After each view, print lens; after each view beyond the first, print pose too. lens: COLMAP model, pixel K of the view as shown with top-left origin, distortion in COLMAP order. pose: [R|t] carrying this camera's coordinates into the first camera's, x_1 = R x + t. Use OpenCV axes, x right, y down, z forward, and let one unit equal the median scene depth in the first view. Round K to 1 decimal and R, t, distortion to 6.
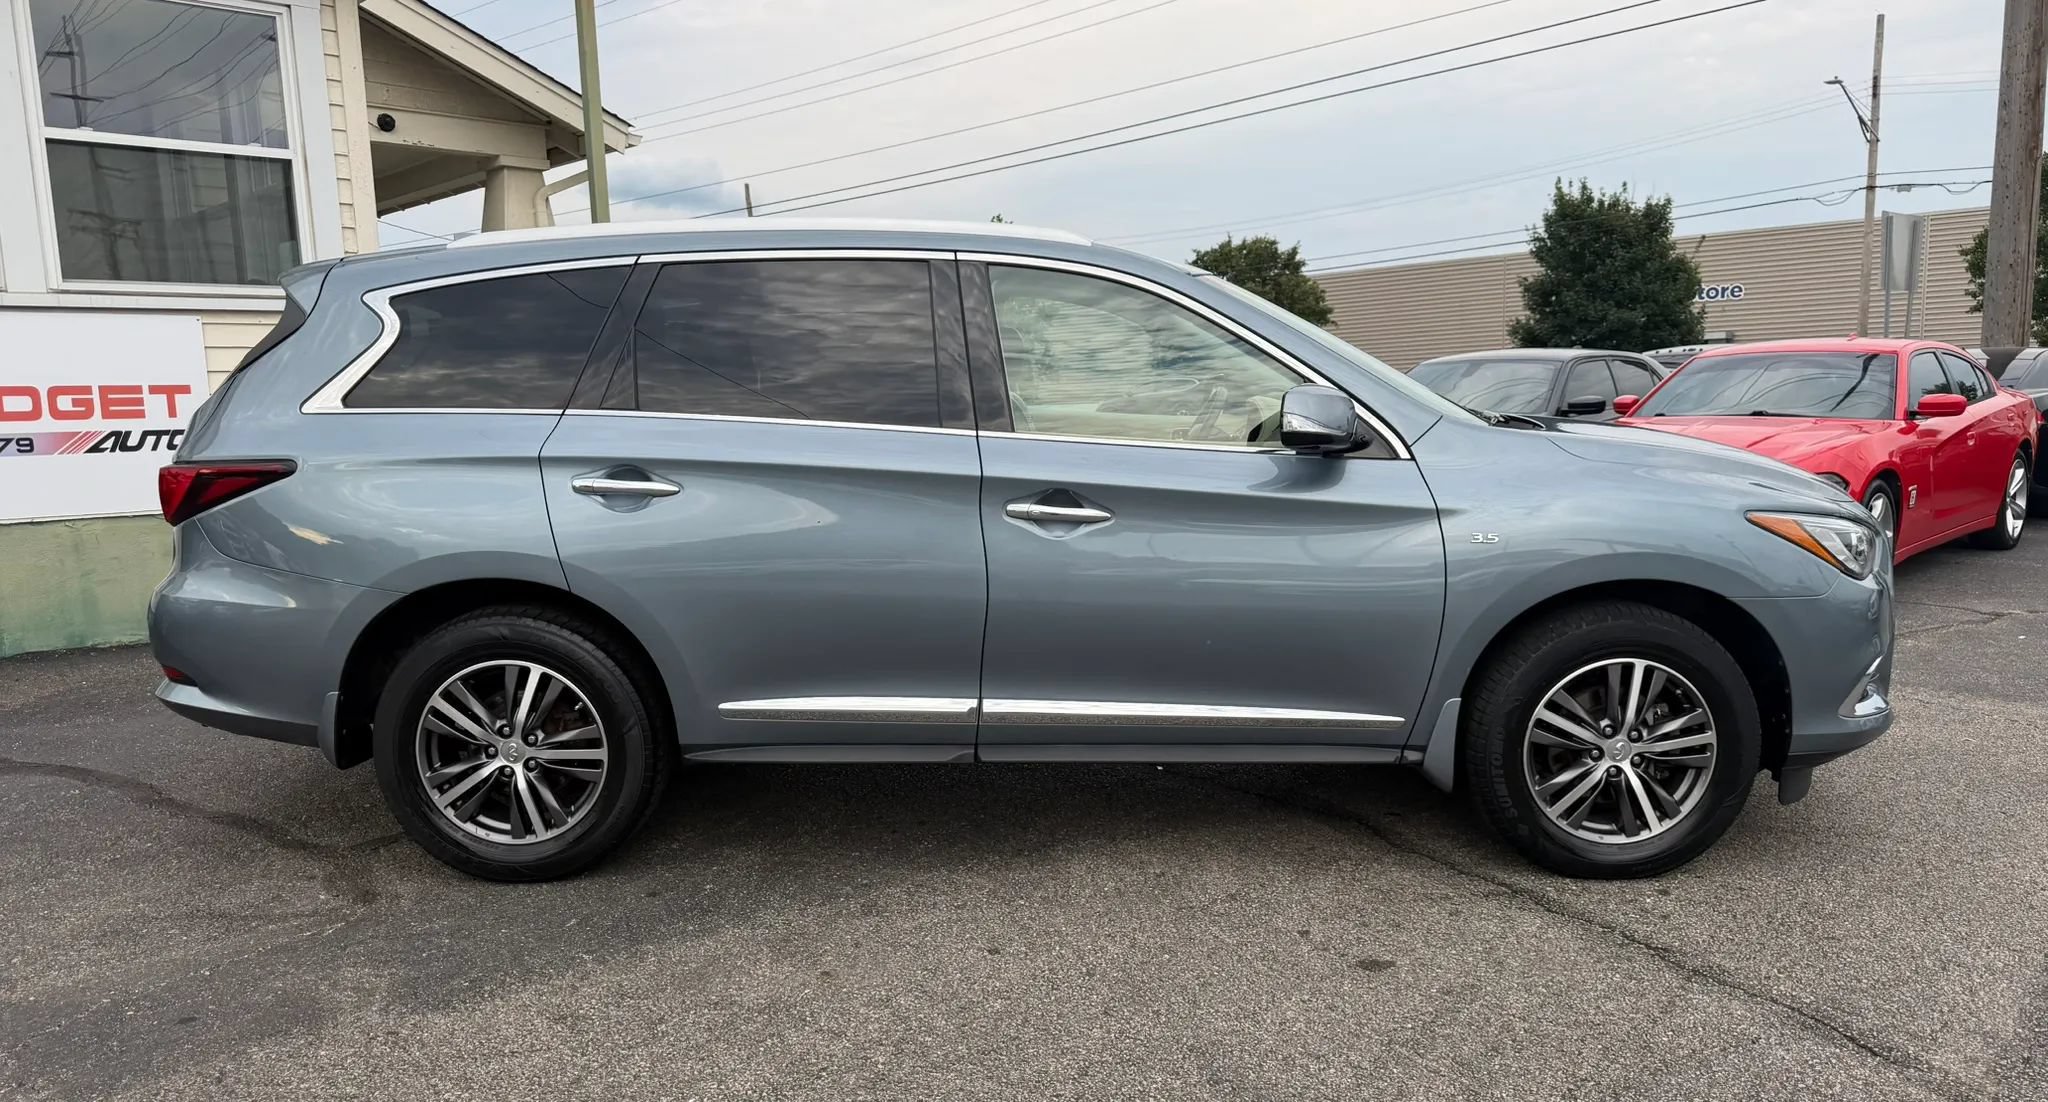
lens RADIAL K [[1457.9, 0, 1042.3], [0, 1457.9, 629.6], [0, 0, 1]] dist [0.010340, -0.010847]
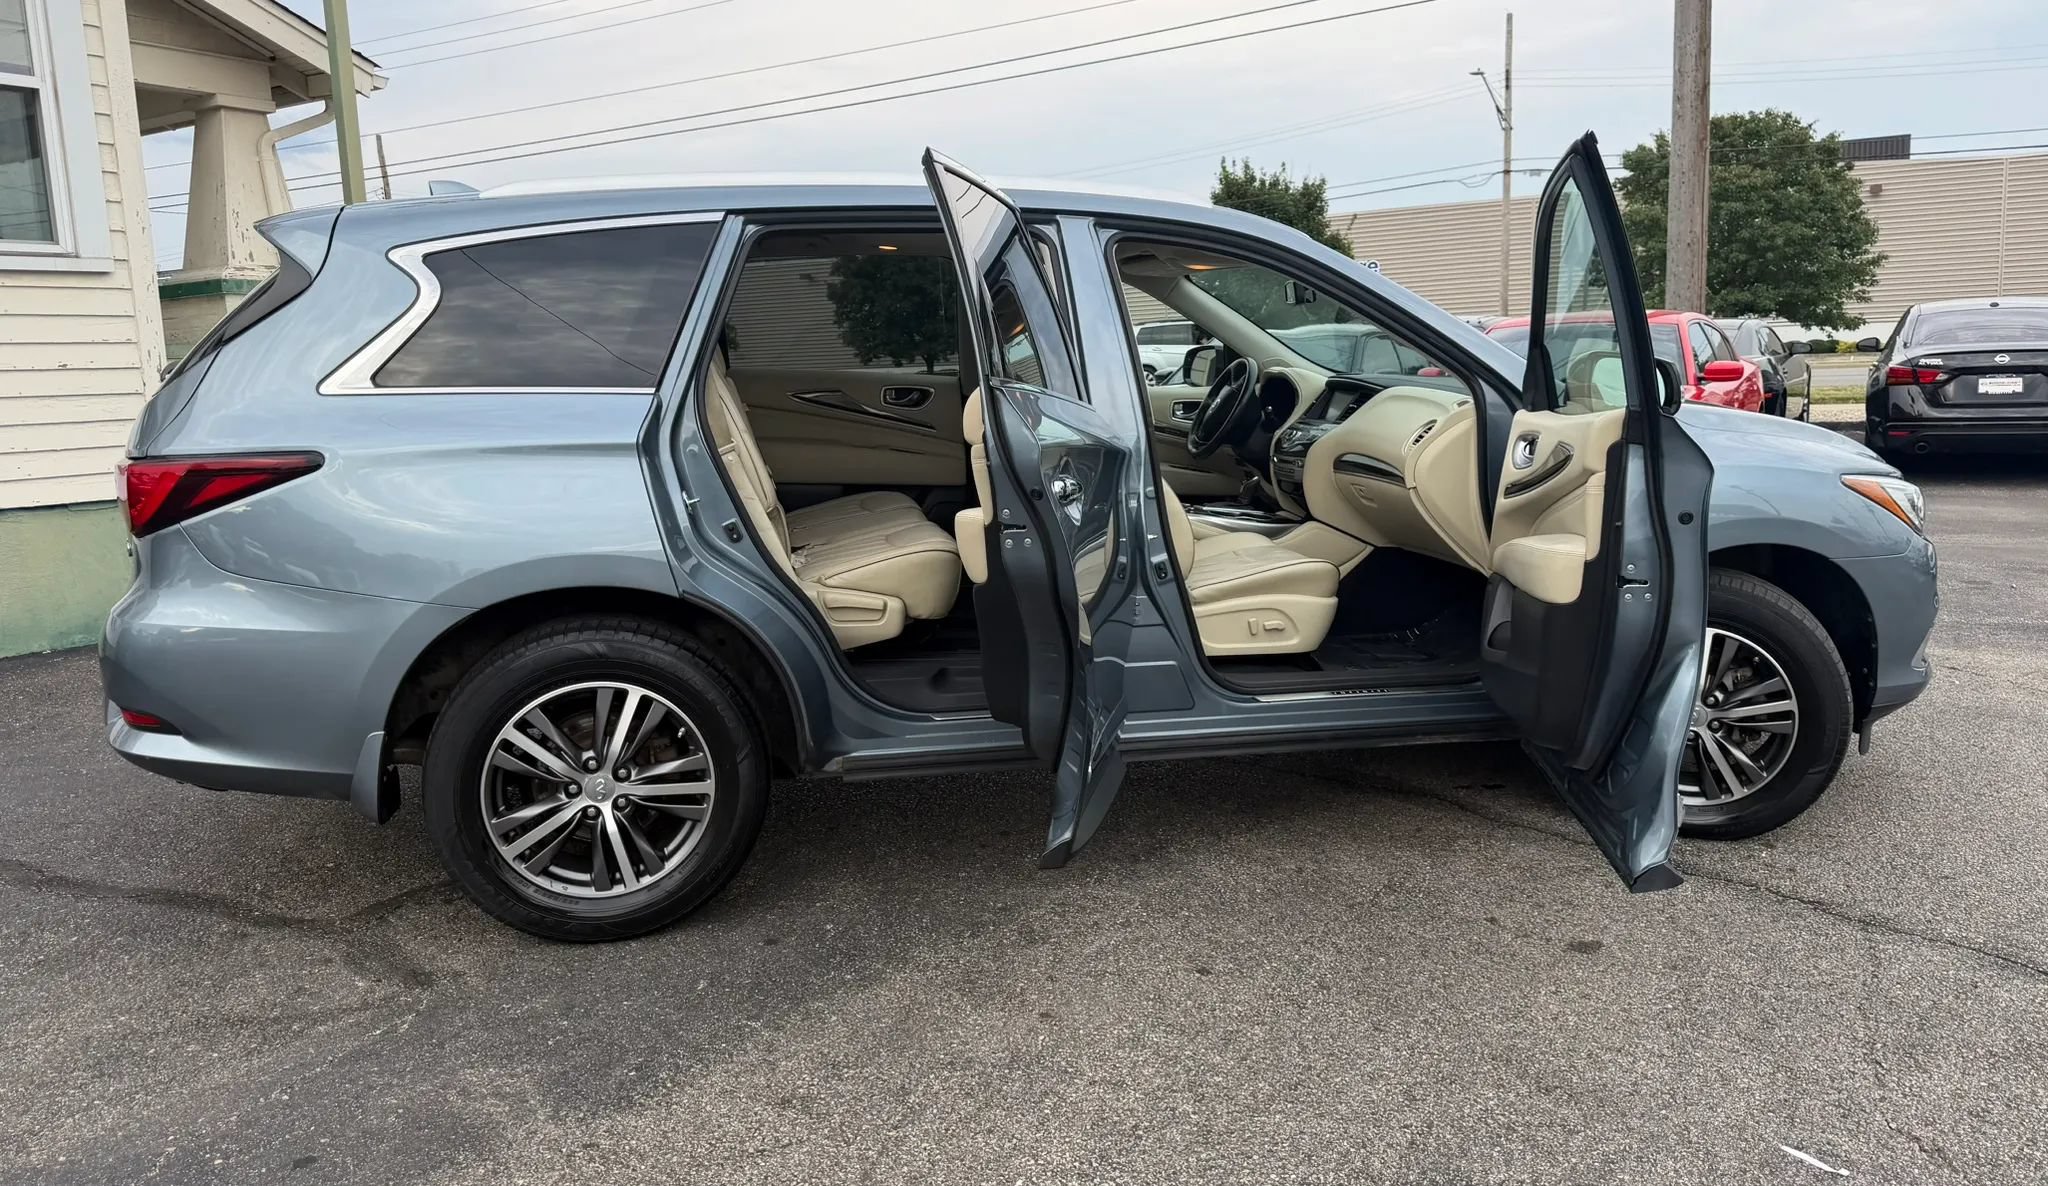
lens RADIAL K [[1478.4, 0, 1040.1], [0, 1478.4, 576.9], [0, 0, 1]] dist [0.047154, -0.035741]
pose [[0.974097, -0.037229, 0.223044, -0.298095], [0.041454, 0.999038, -0.014289, -0.016647], [-0.222297, 0.023165, 0.974704, 0.094257]]
